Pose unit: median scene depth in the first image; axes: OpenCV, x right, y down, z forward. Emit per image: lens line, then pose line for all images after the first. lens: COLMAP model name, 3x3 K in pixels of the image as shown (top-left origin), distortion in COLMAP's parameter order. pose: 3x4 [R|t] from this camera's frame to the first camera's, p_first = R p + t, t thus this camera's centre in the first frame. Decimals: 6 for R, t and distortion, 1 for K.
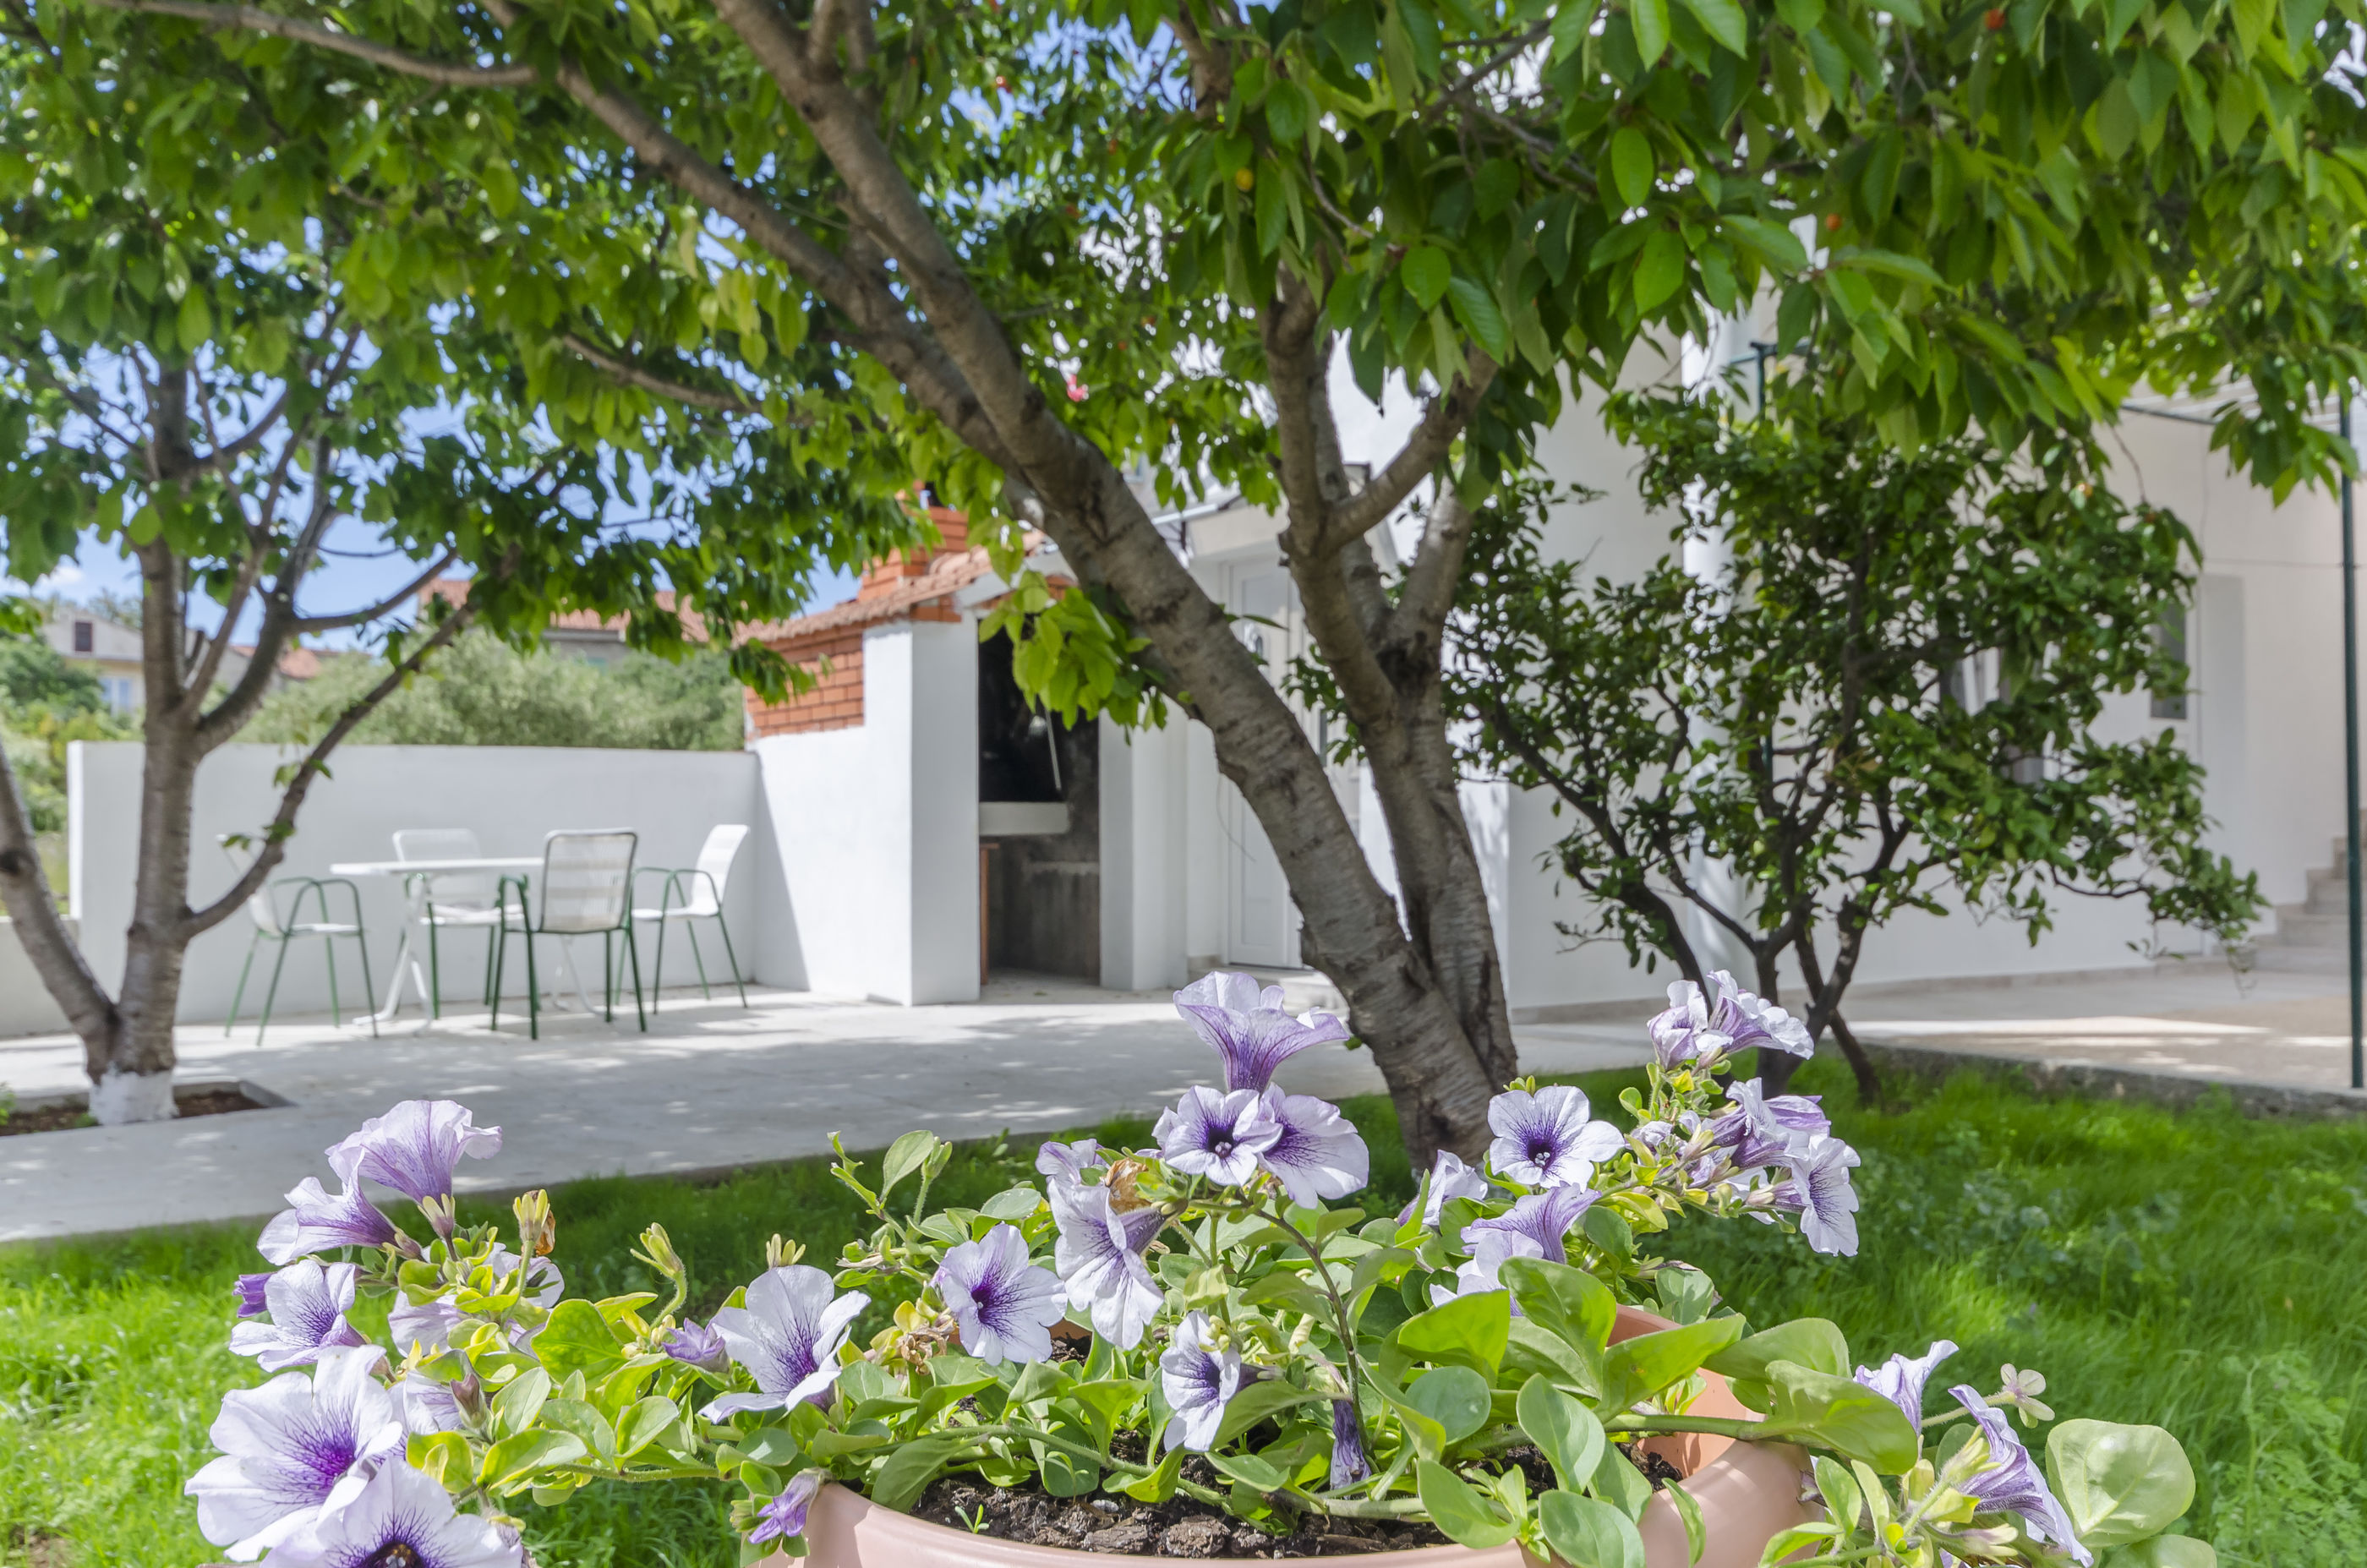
lens RADIAL K [[2048.7, 0, 1185.7], [0, 2048.7, 788.0], [0, 0, 1]] dist [-0.001345, -0.000032]
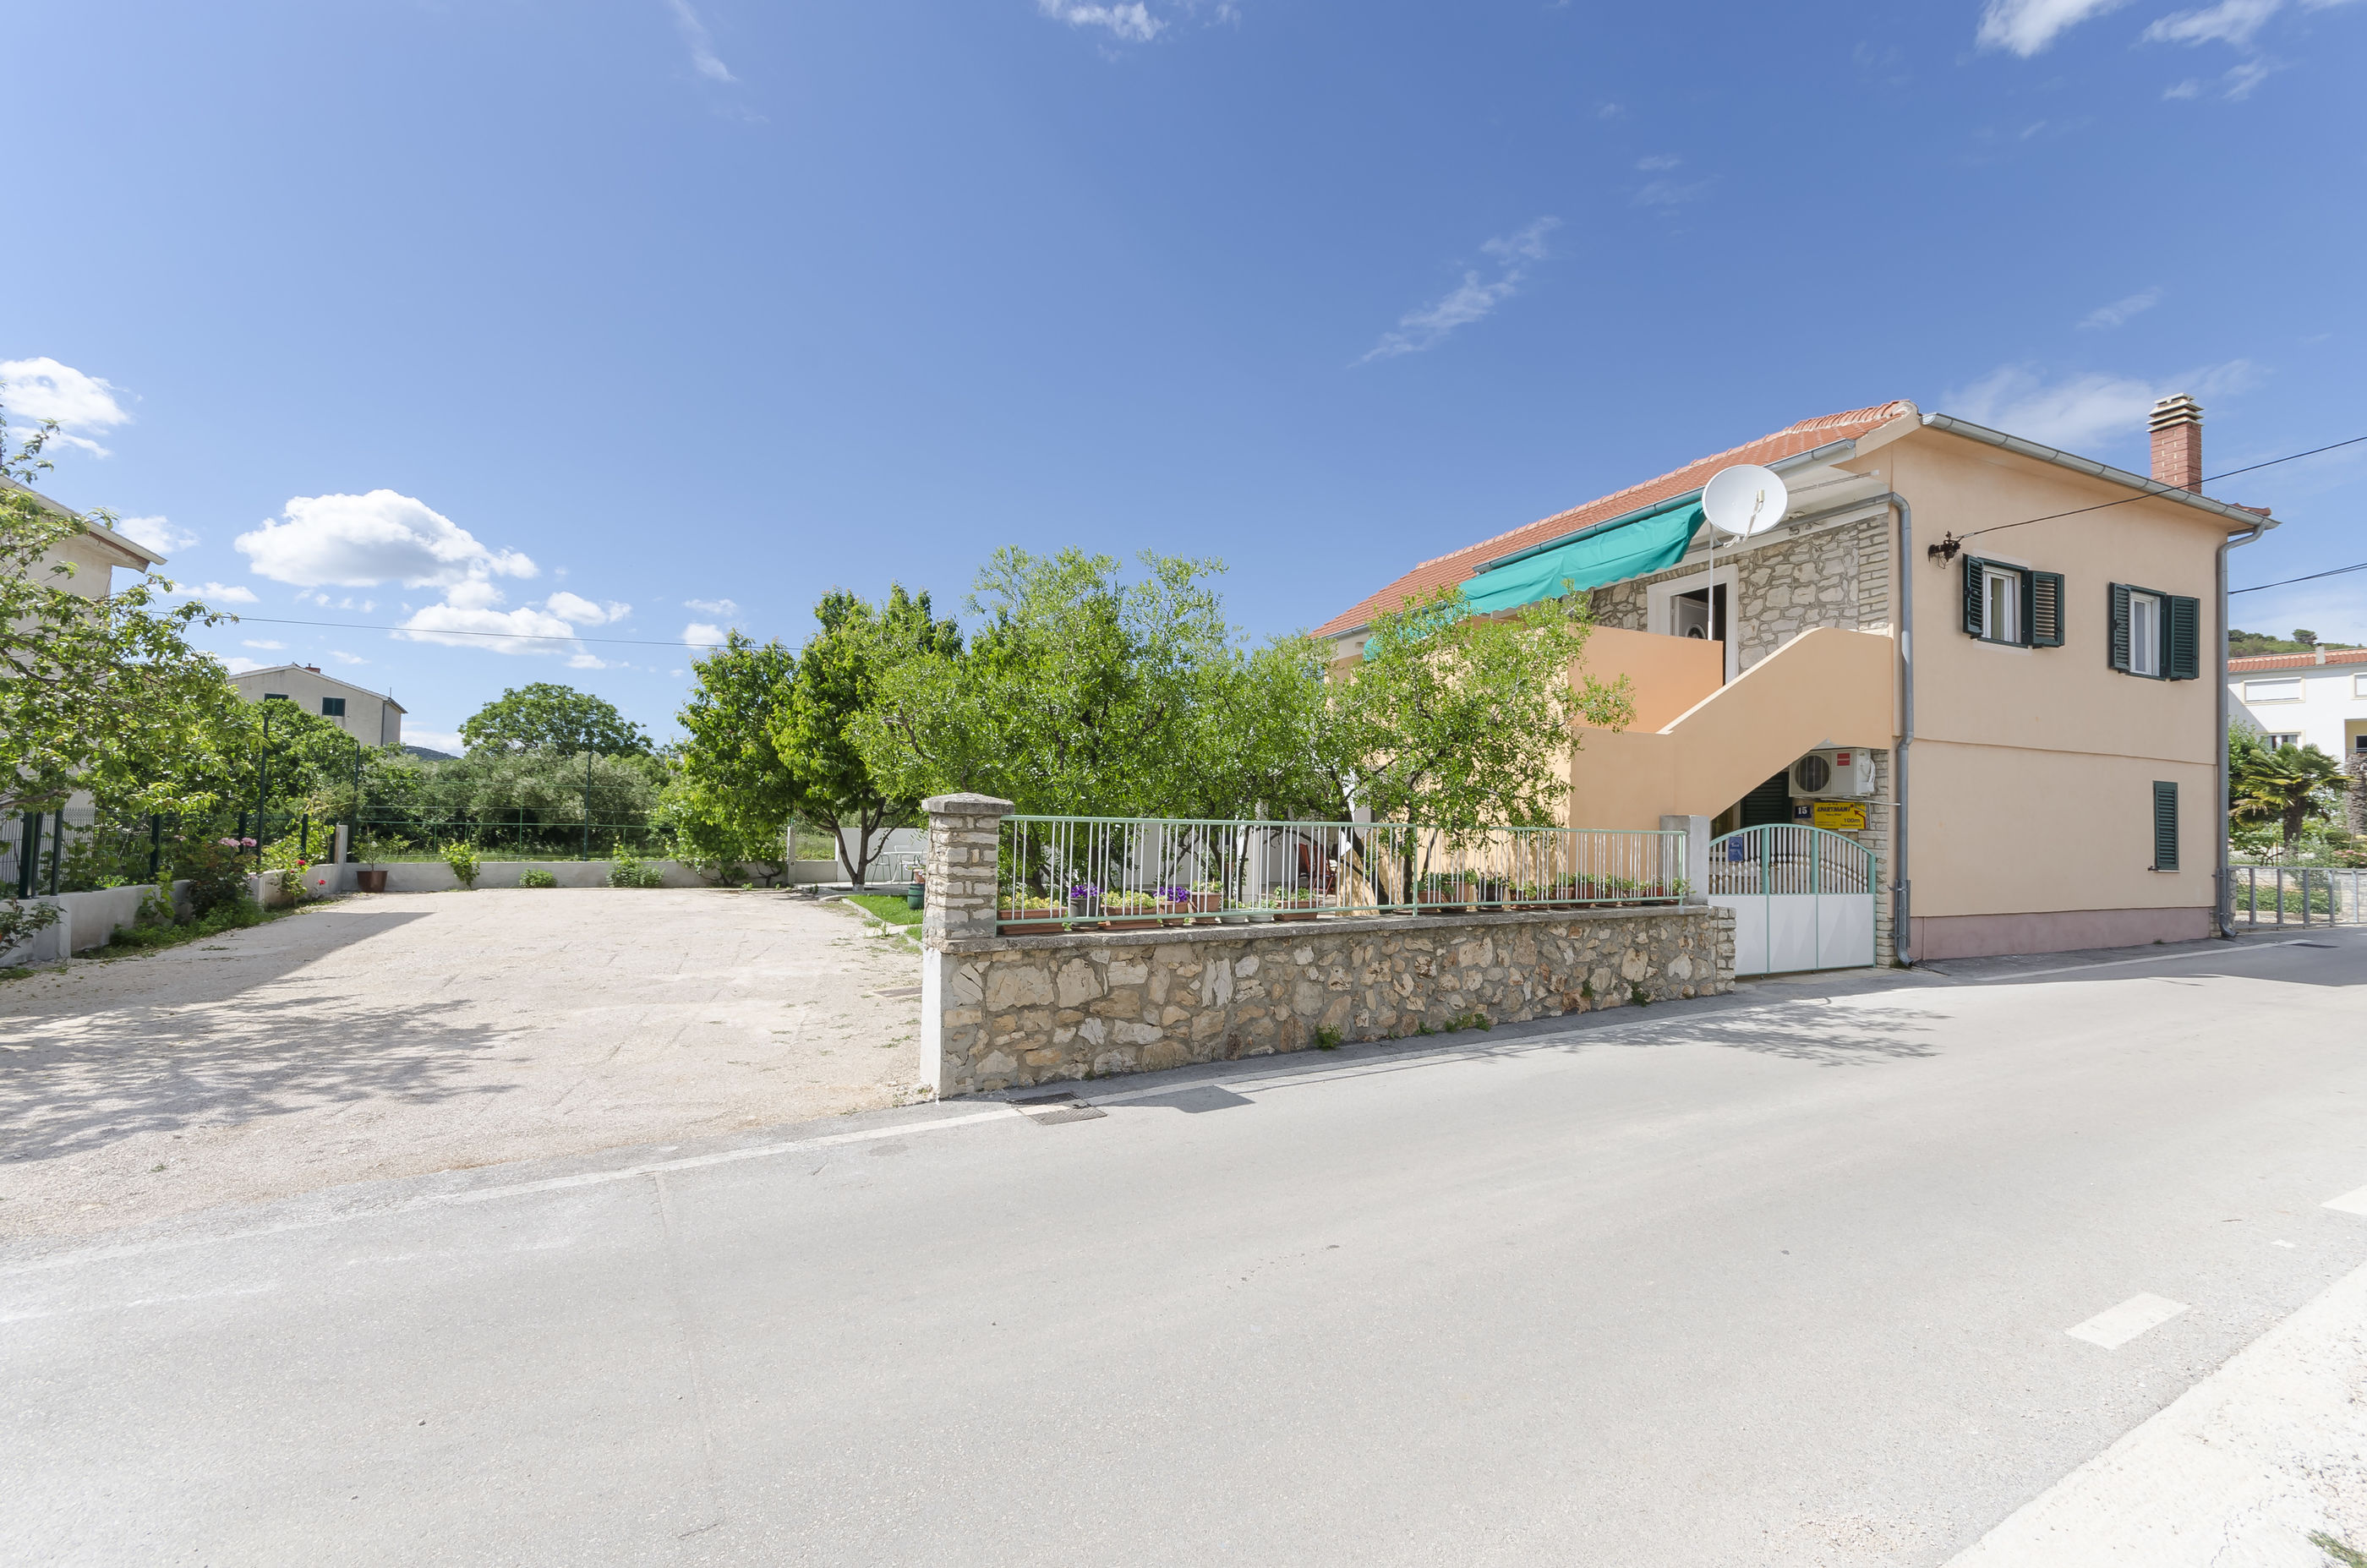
lens RADIAL K [[1038.5, 0, 1186.5], [0, 1038.5, 799.1], [0, 0, 1]] dist [0.002777, -0.000339]
pose [[0.997087, 0.012391, -0.075264, 0.730861], [-0.012714, 0.999912, -0.003814, -0.128366], [0.075211, 0.004759, 0.997156, -2.112464]]
